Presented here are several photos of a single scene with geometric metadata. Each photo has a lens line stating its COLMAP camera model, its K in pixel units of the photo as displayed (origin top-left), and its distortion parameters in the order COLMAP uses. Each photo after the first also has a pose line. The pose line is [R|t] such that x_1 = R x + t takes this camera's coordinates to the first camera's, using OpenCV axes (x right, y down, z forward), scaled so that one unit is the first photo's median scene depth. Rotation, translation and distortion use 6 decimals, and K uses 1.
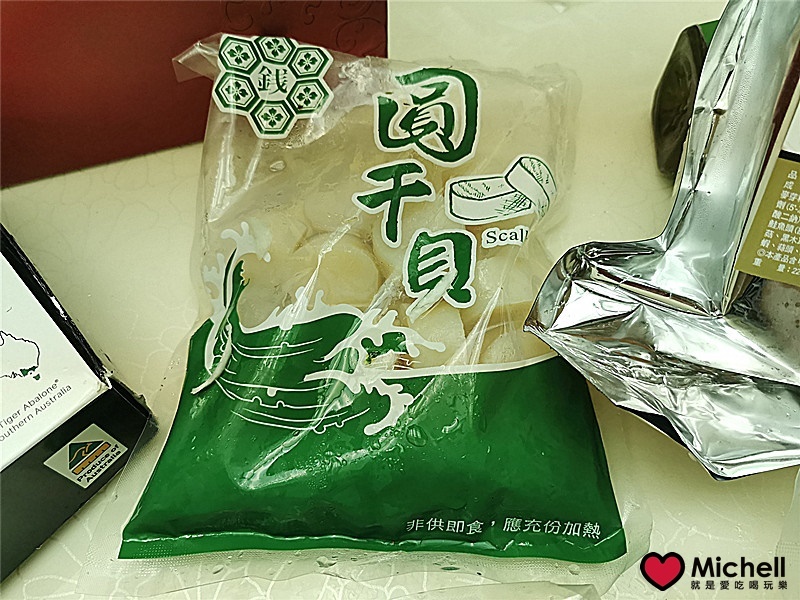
lens RADIAL K [[622.7, 0, 400.0], [0, 622.7, 300.0], [0, 0, 1]] dist [0.002603, 0.001204]
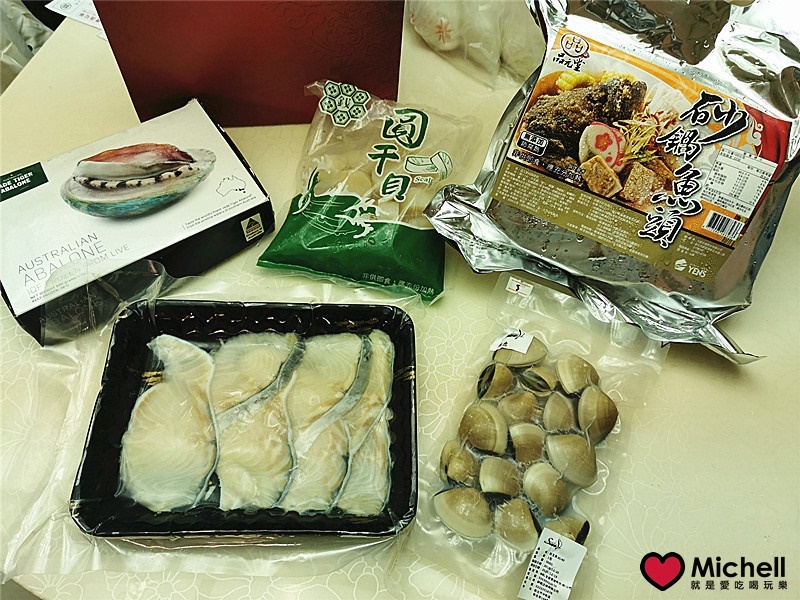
lens RADIAL K [[631.5, 0, 400.0], [0, 631.5, 300.0], [0, 0, 1]] dist [0.039489, 0.001043]
pose [[0.981923, 0.183302, -0.047200, 0.276494], [-0.184838, 0.982295, -0.030506, 0.453550], [0.040772, 0.038679, 0.998420, -1.480660]]
